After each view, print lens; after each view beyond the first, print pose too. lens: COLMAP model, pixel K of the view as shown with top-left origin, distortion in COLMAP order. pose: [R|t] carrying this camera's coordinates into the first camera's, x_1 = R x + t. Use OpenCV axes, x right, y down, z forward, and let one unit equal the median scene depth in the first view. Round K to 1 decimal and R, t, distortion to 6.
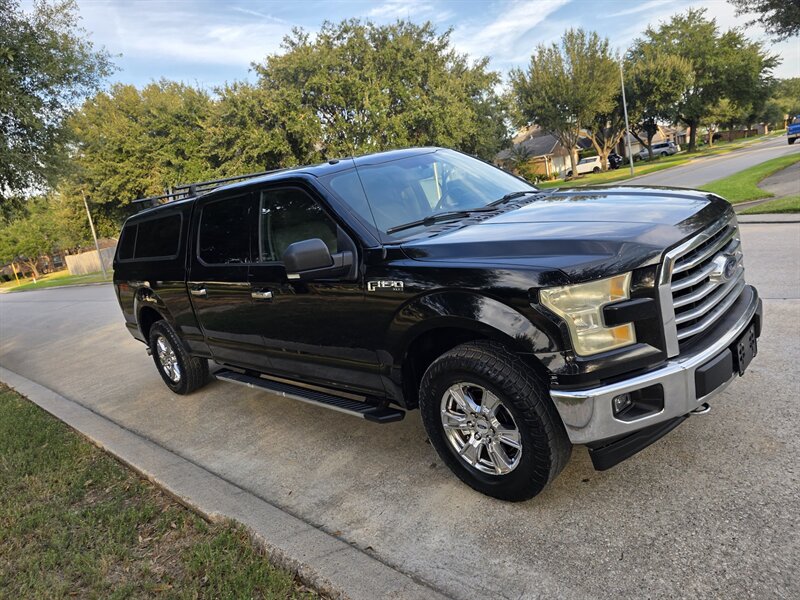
lens RADIAL K [[527.4, 0, 412.4], [0, 527.4, 296.2], [0, 0, 1]] dist [0.057943, -0.050468]
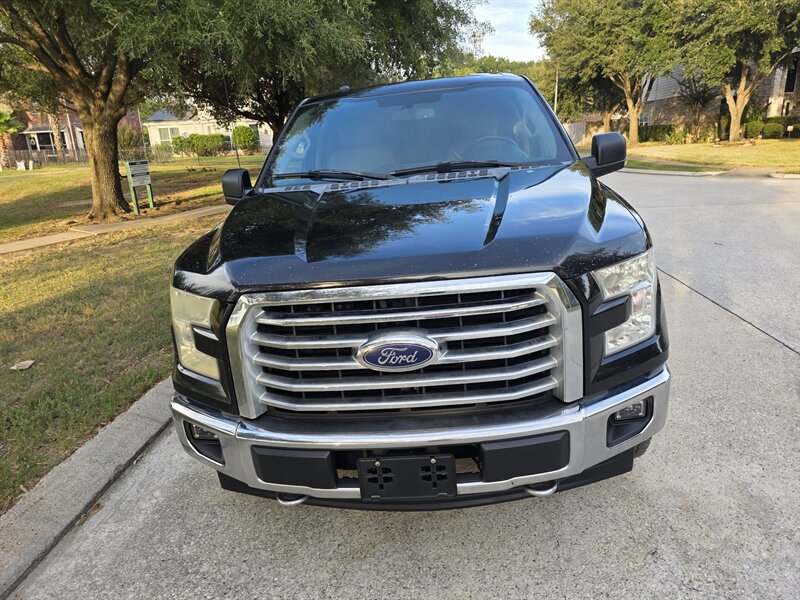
lens RADIAL K [[527.4, 0, 415.0], [0, 527.4, 311.8], [0, 0, 1]] dist [0.057943, -0.050468]
pose [[0.657690, 0.383963, -0.648087, 0.448308], [-0.222736, 0.920997, 0.319615, -0.139096], [0.719606, -0.065855, 0.691252, 0.259119]]
